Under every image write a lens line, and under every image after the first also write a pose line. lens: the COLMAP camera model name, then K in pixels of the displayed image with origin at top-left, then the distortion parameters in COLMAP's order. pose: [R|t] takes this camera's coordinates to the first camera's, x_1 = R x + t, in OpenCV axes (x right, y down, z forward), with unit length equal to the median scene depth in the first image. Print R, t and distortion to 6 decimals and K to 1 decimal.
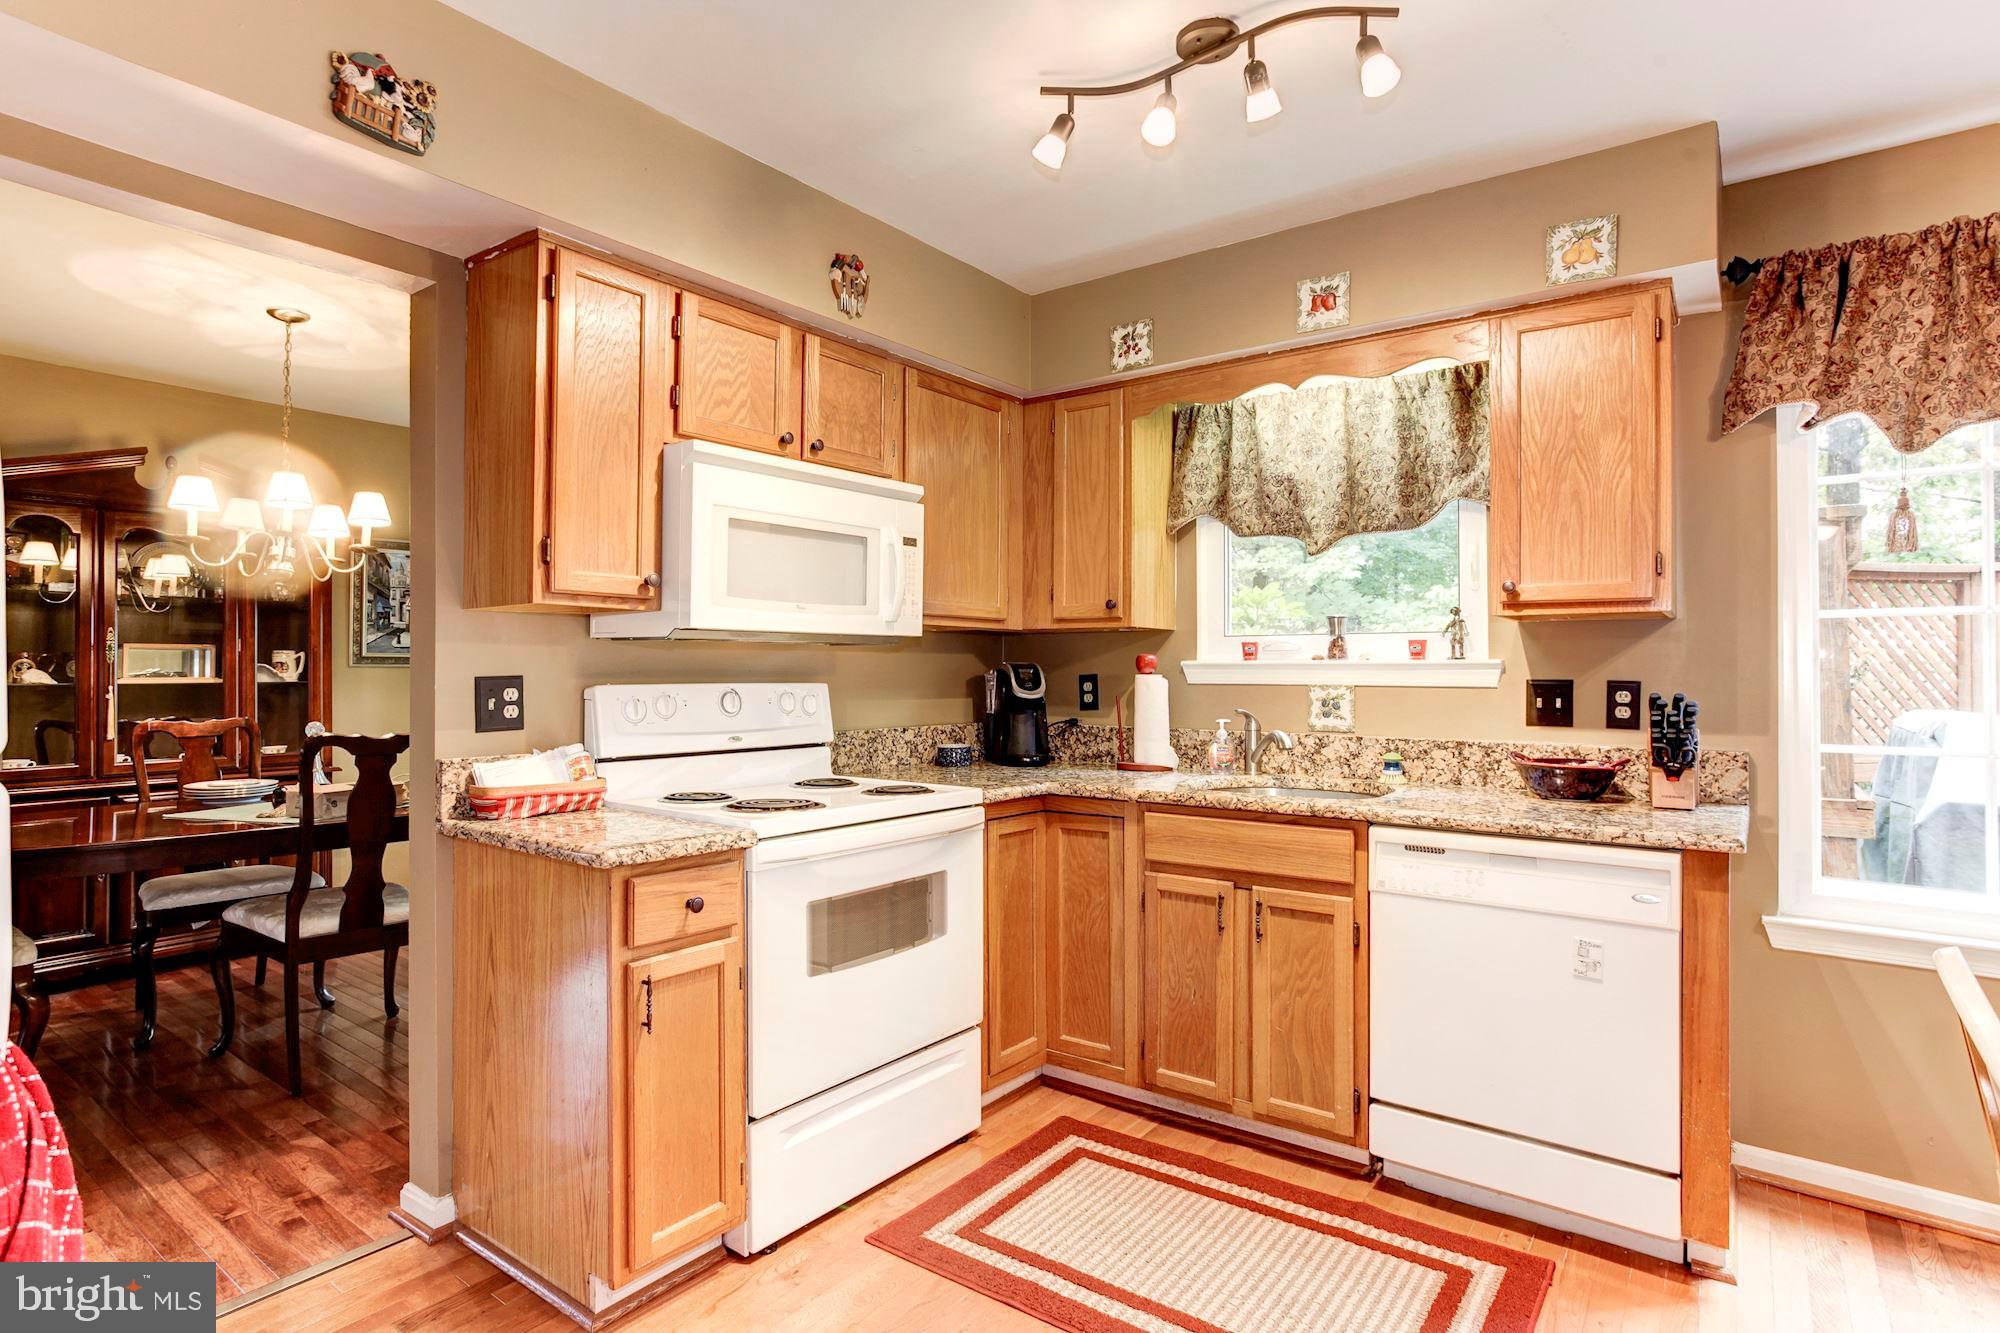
lens RADIAL K [[1010.6, 0, 1003.8], [0, 1010.6, 658.1], [0, 0, 1]] dist [-0.034267, 0.018379]
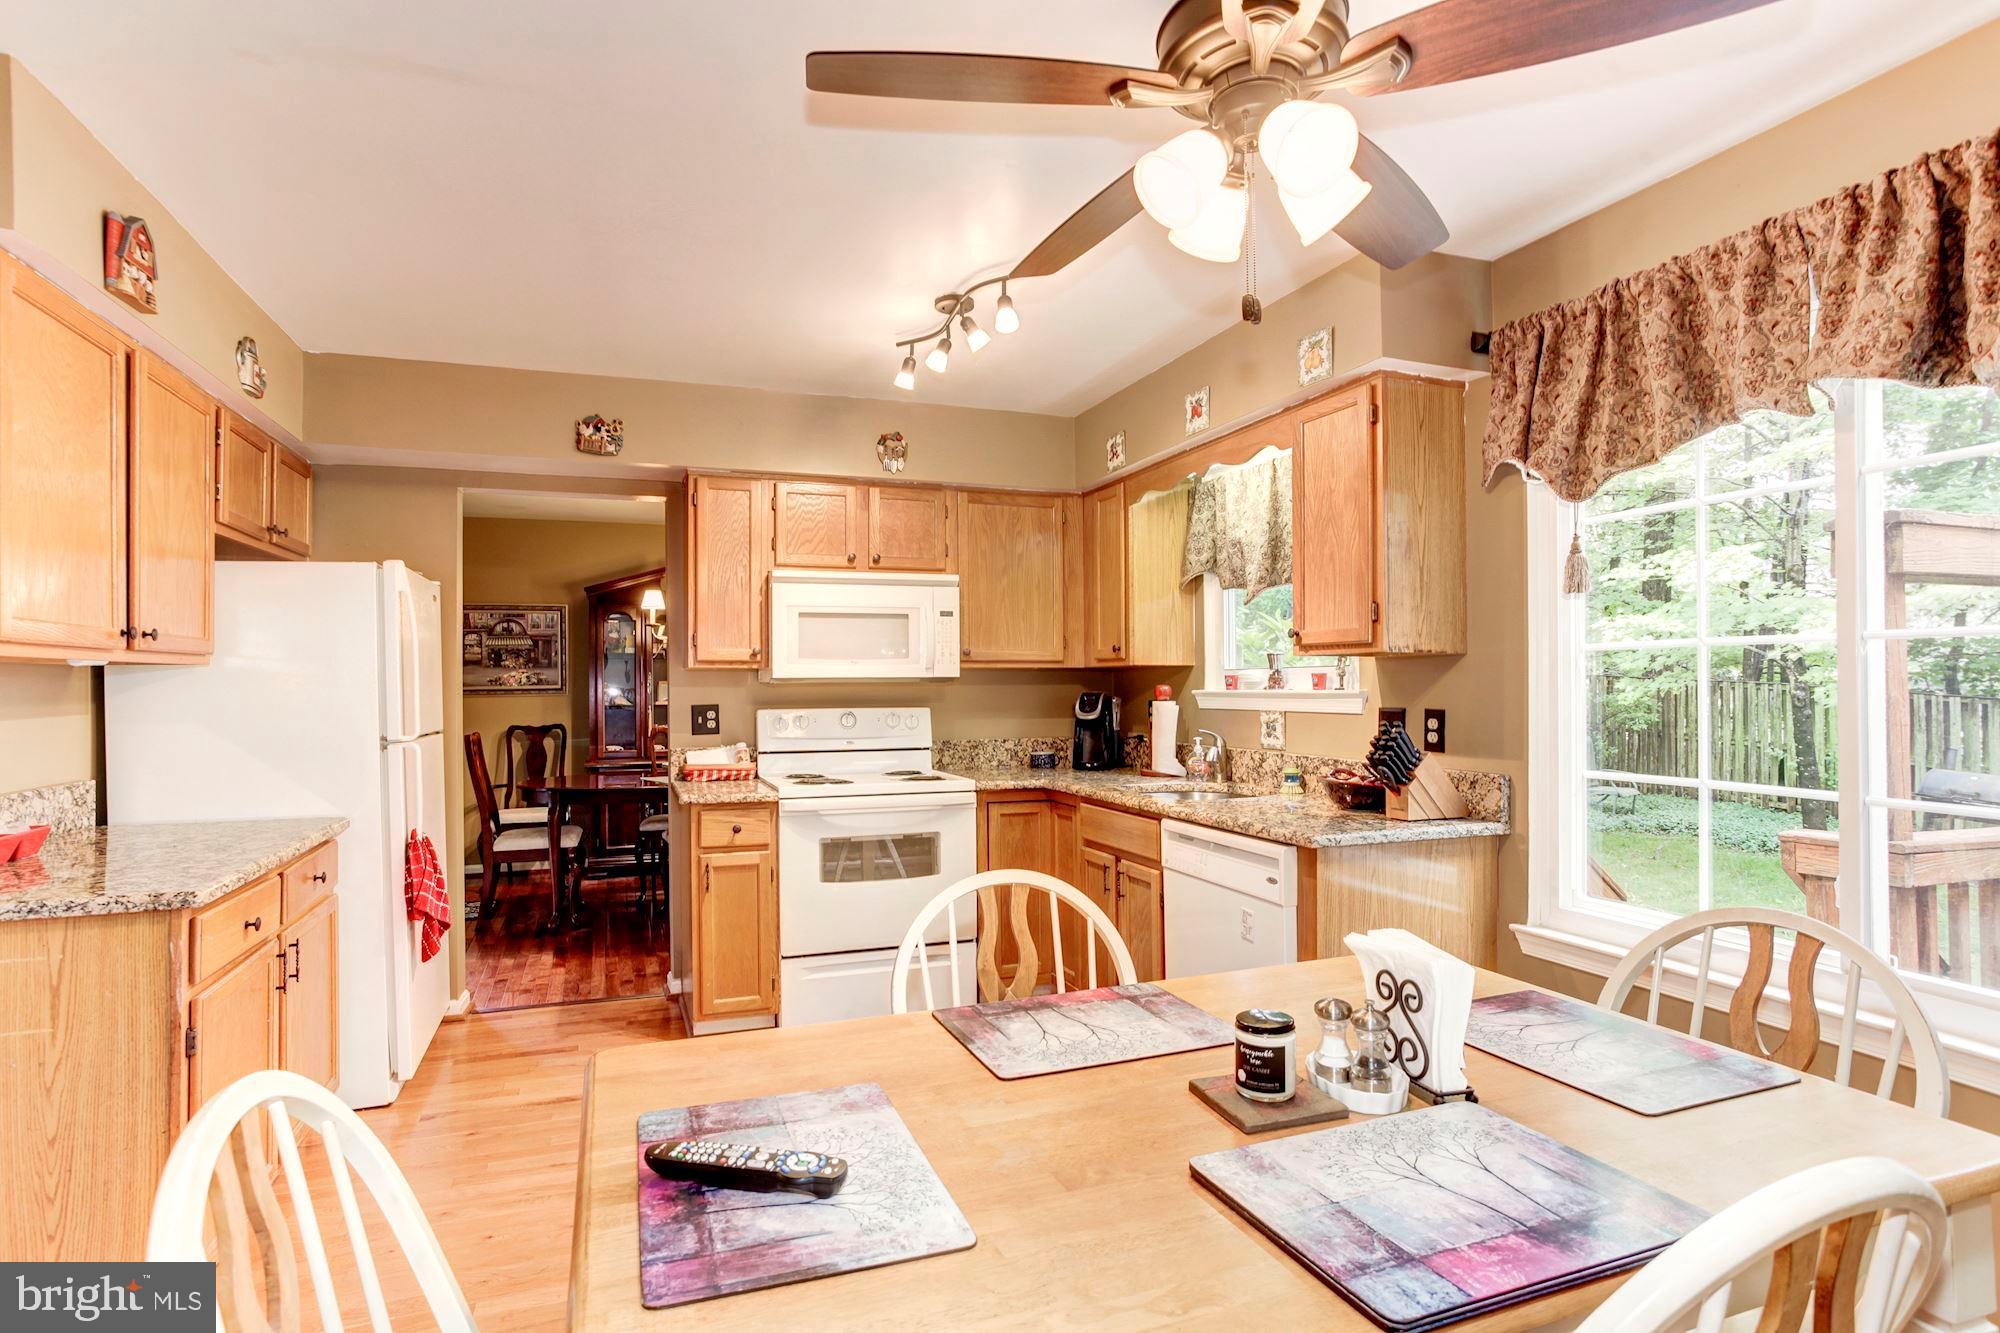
lens RADIAL K [[1010.6, 0, 1001.0], [0, 1010.6, 678.4], [0, 0, 1]] dist [-0.034267, 0.018379]
pose [[0.838182, -0.011949, -0.545260, 0.872110], [0.015291, 0.999882, 0.001593, -0.022919], [0.545176, -0.009673, 0.838266, -0.229131]]
